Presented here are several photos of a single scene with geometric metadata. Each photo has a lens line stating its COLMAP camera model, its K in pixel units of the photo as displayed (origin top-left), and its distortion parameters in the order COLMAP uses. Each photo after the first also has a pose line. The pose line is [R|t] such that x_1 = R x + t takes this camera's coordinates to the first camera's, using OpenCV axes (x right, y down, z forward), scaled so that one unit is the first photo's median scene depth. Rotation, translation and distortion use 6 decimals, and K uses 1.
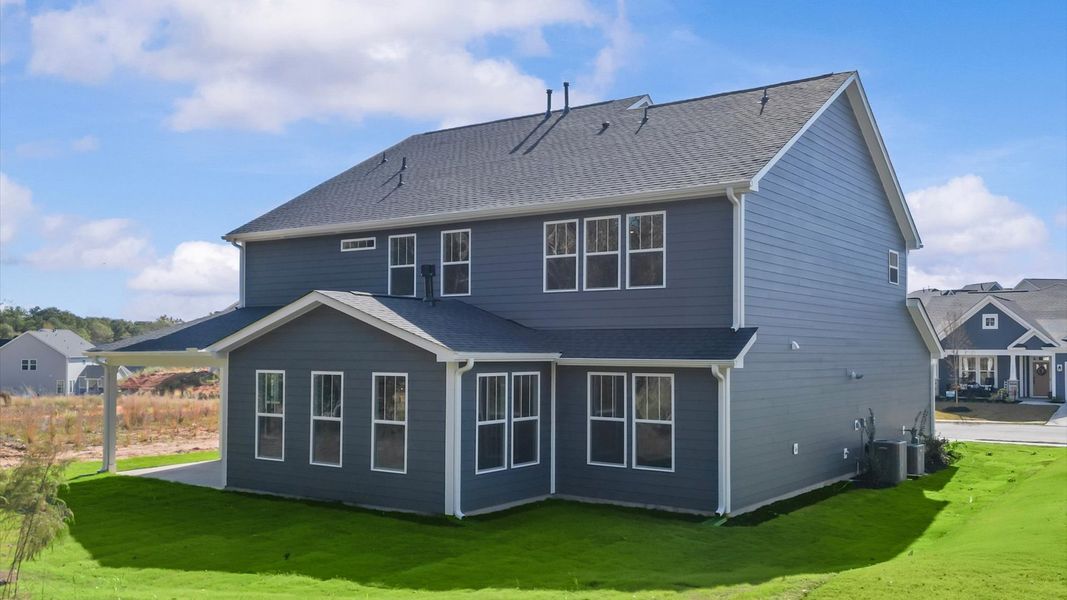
lens RADIAL K [[939.8, 0, 529.4], [0, 939.8, 318.9], [0, 0, 1]] dist [-0.079710, 0.000136]
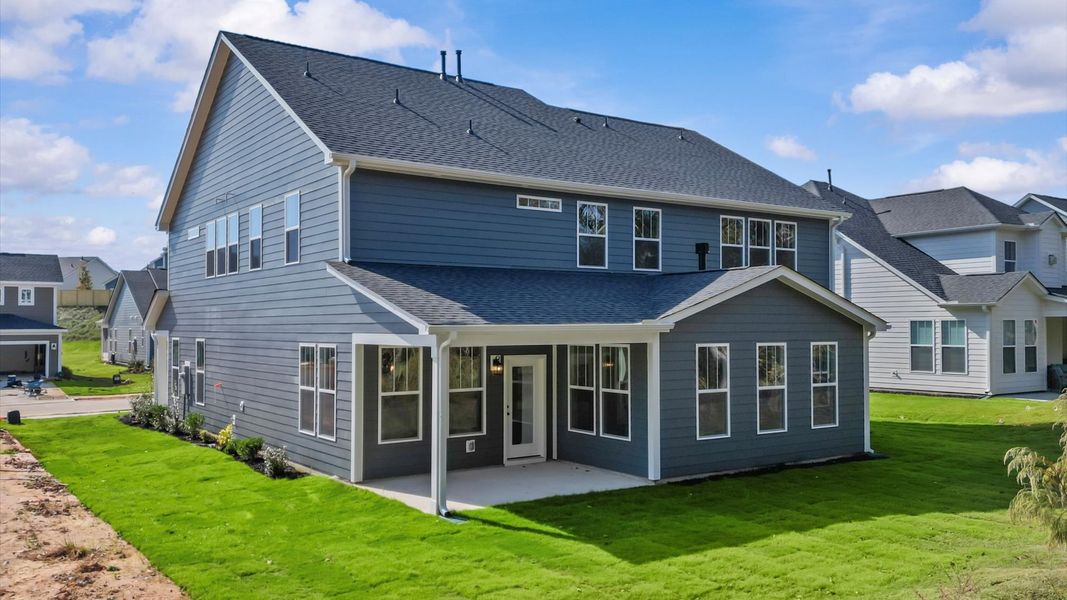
lens RADIAL K [[939.8, 0, 529.4], [0, 939.8, 318.9], [0, 0, 1]] dist [-0.079710, 0.000136]
pose [[0.367103, 0.004851, 0.930168, -1.117711], [-0.031332, 0.999483, 0.007153, 0.025977], [-0.929652, -0.031770, 0.367066, 0.750637]]
